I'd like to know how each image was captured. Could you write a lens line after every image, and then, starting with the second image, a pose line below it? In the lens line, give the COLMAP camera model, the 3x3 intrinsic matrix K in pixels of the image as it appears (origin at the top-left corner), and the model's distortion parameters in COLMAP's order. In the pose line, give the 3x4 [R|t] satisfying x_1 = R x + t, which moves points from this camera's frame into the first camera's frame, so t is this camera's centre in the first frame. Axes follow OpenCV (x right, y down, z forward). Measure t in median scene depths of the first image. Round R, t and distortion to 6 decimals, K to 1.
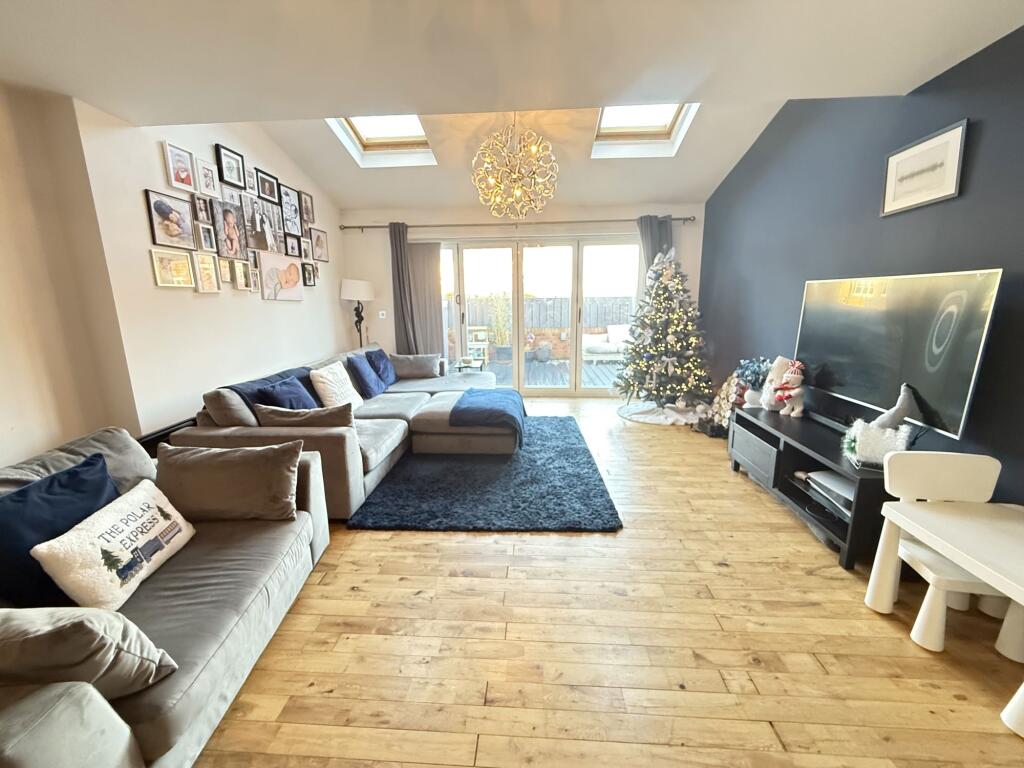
lens RADIAL K [[407.0, 0, 514.2], [0, 407.0, 385.3], [0, 0, 1]] dist [0.000419, 0.000000]
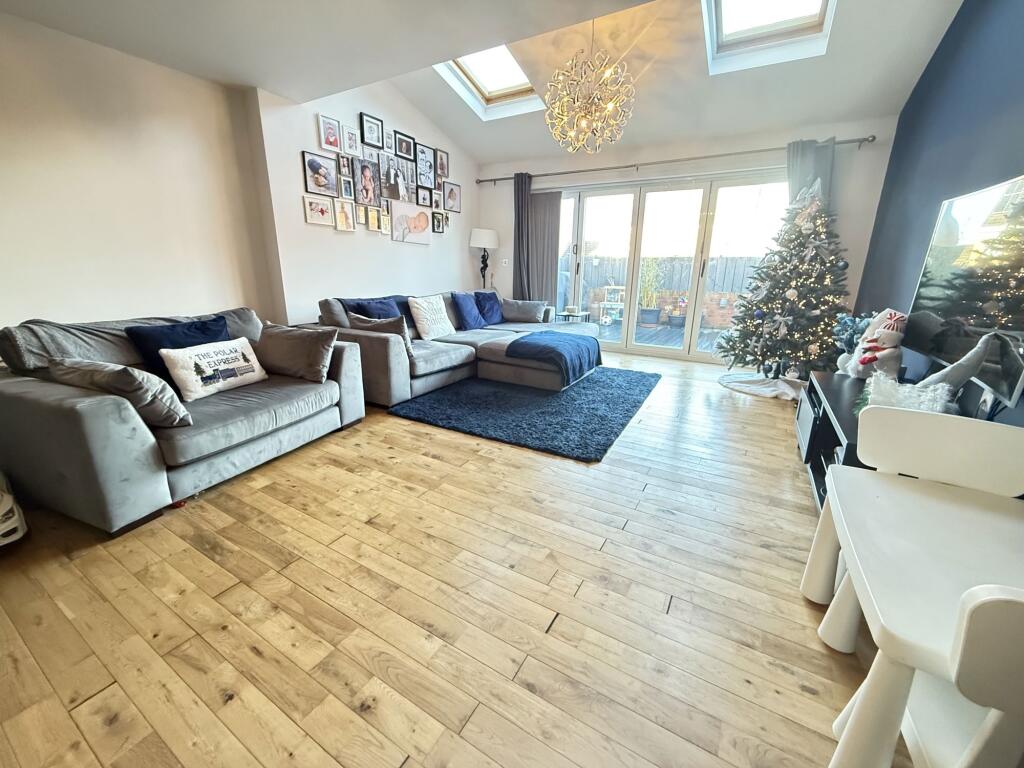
lens RADIAL K [[407.0, 0, 513.5], [0, 407.0, 384.5], [0, 0, 1]] dist [0.000419, 0.000000]
pose [[0.893160, 0.147709, -0.424790, 0.354526], [-0.117333, 0.988347, 0.096967, 0.070495], [0.434163, -0.036765, 0.900084, 0.022002]]
